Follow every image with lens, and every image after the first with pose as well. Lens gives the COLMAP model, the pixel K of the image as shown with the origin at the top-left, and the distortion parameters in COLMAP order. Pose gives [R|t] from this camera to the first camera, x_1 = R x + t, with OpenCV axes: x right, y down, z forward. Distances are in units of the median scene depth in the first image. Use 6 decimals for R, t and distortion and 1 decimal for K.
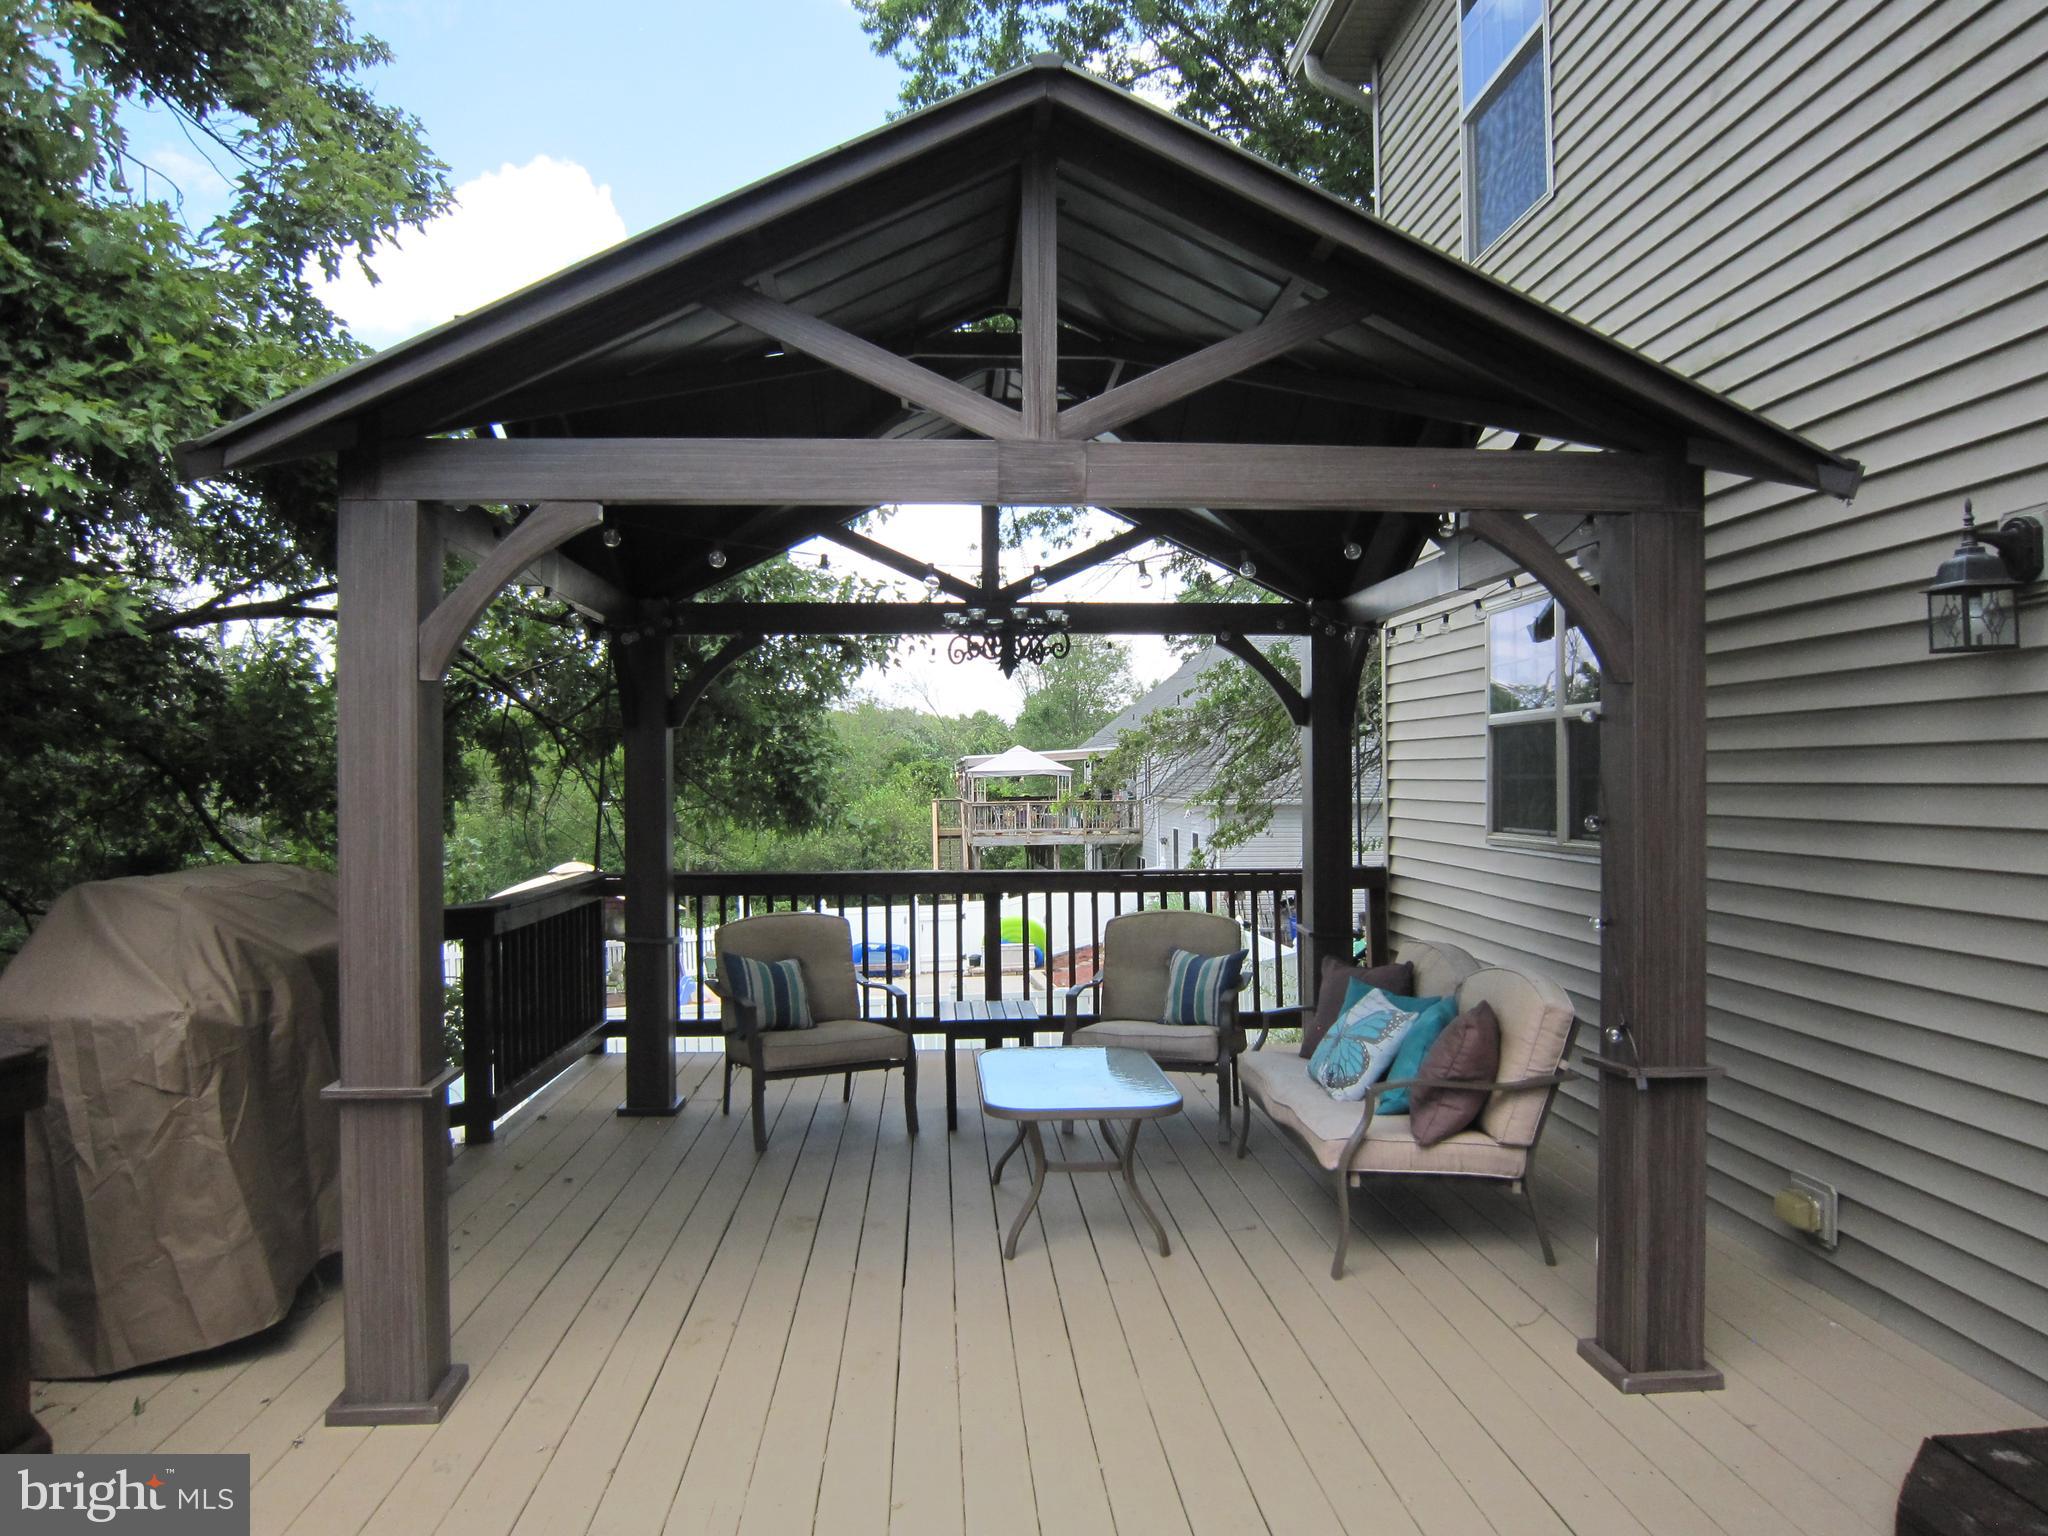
lens RADIAL K [[1439.5, 0, 1024.0], [0, 1439.5, 768.0], [0, 0, 1]] dist [-0.046974, 0.007623]
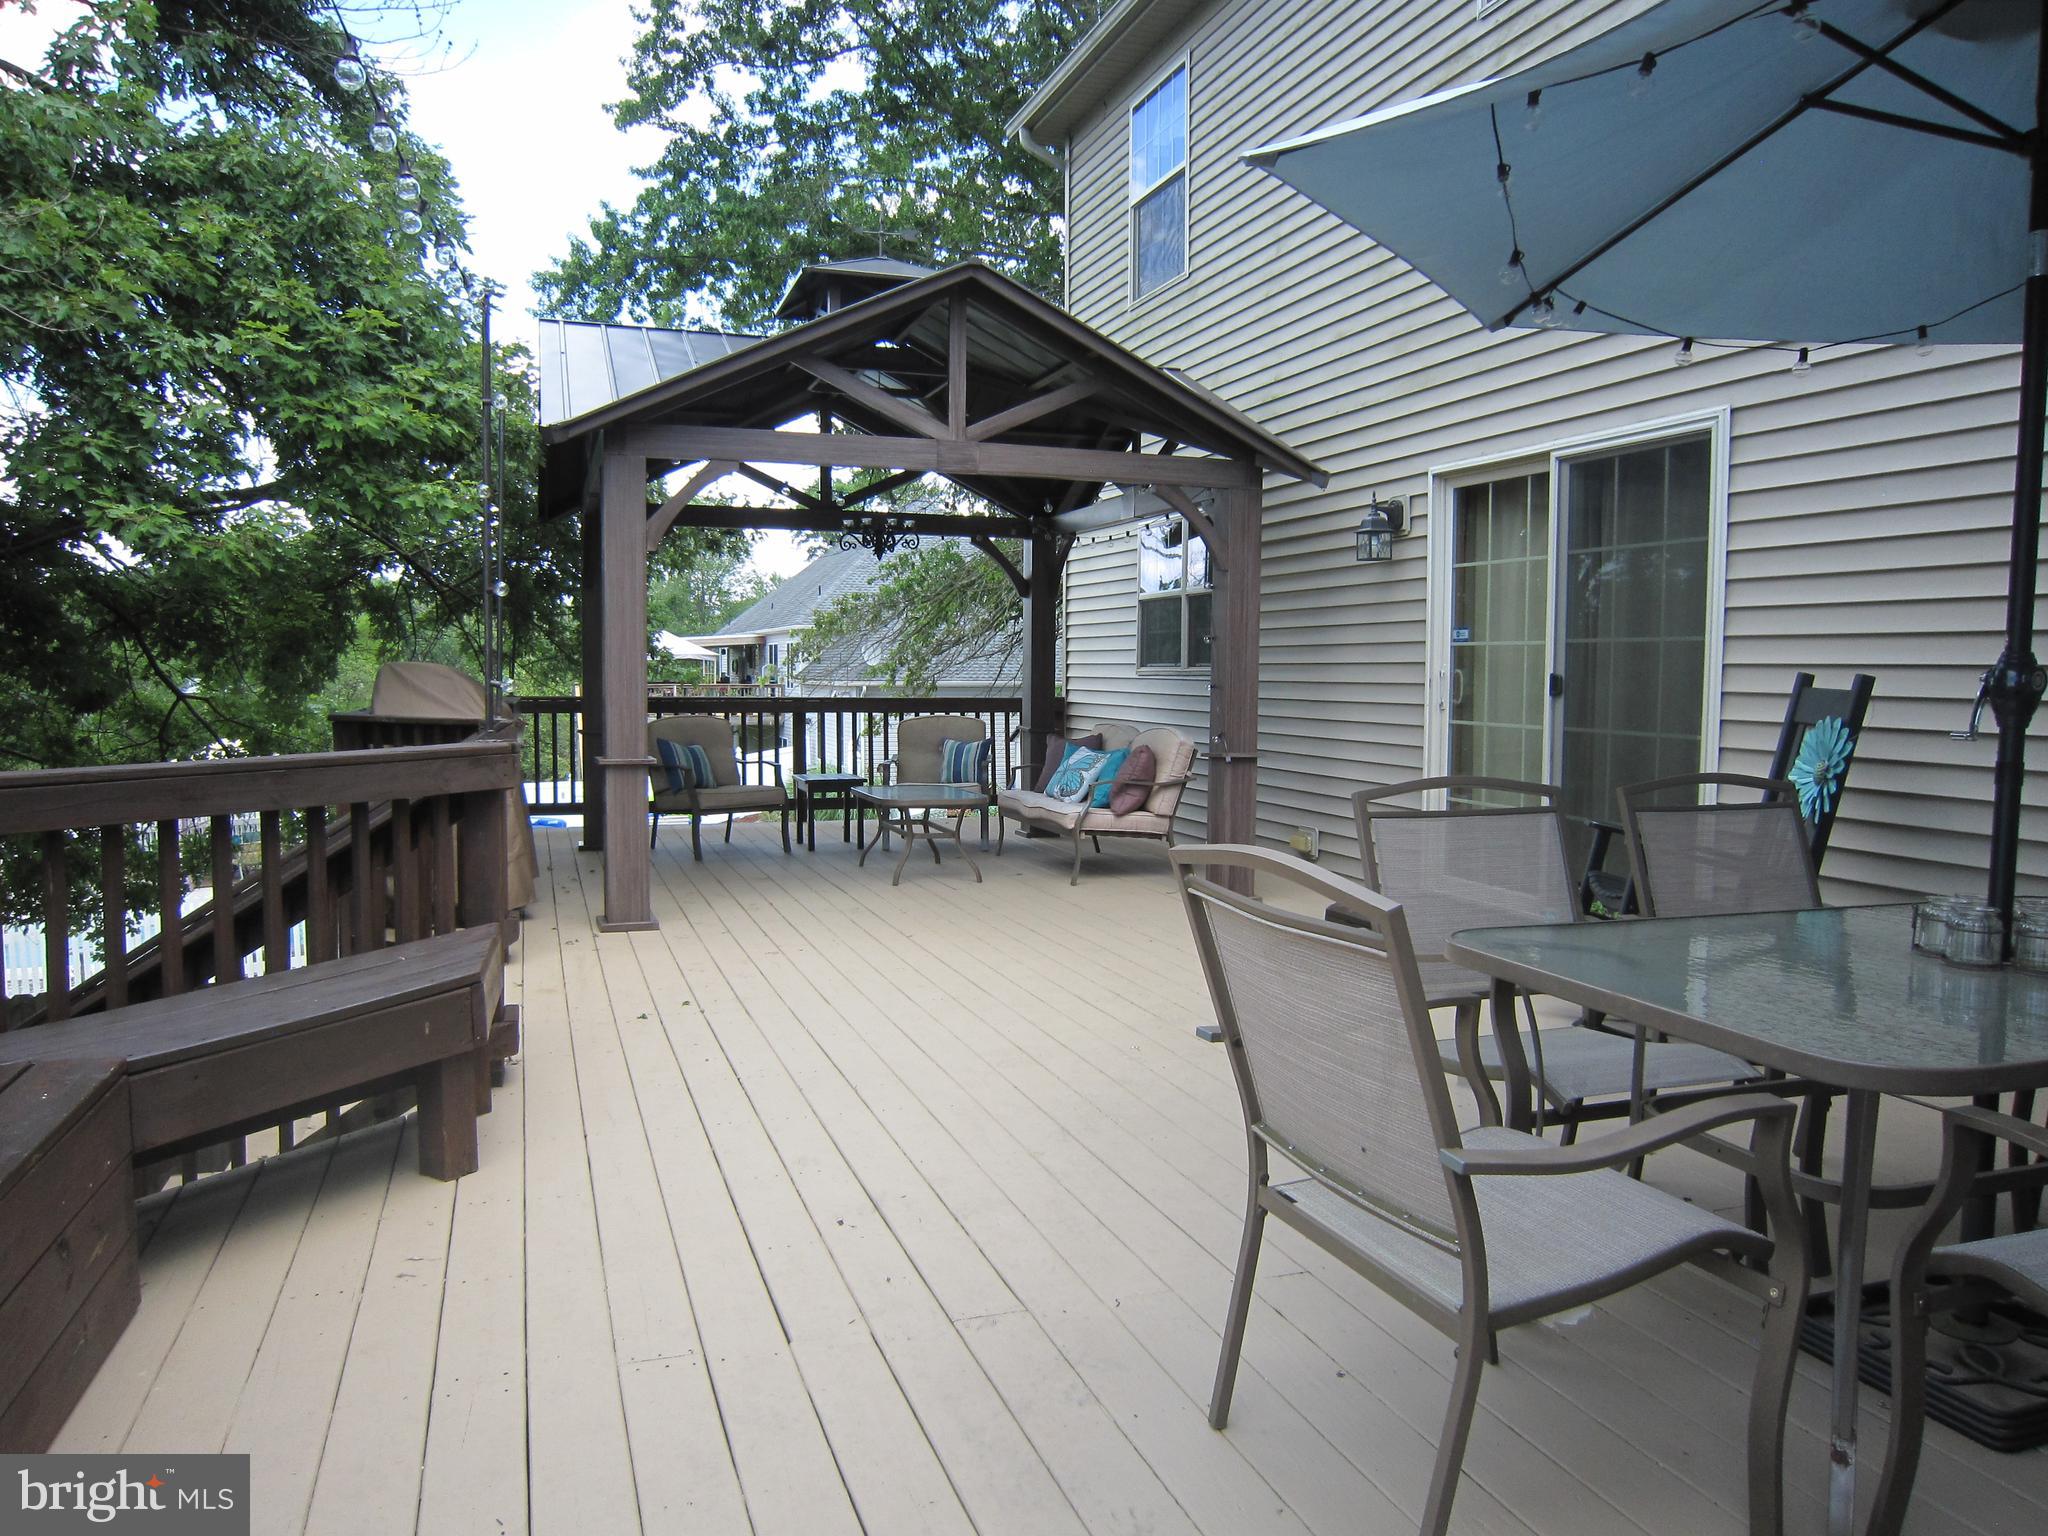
lens RADIAL K [[1439.5, 0, 1024.0], [0, 1439.5, 768.0], [0, 0, 1]] dist [-0.046974, 0.007623]
pose [[0.963392, -0.004829, 0.268052, -0.293808], [-0.014611, 0.997406, 0.070481, 0.058468], [-0.267697, -0.071817, 0.960823, -0.663264]]
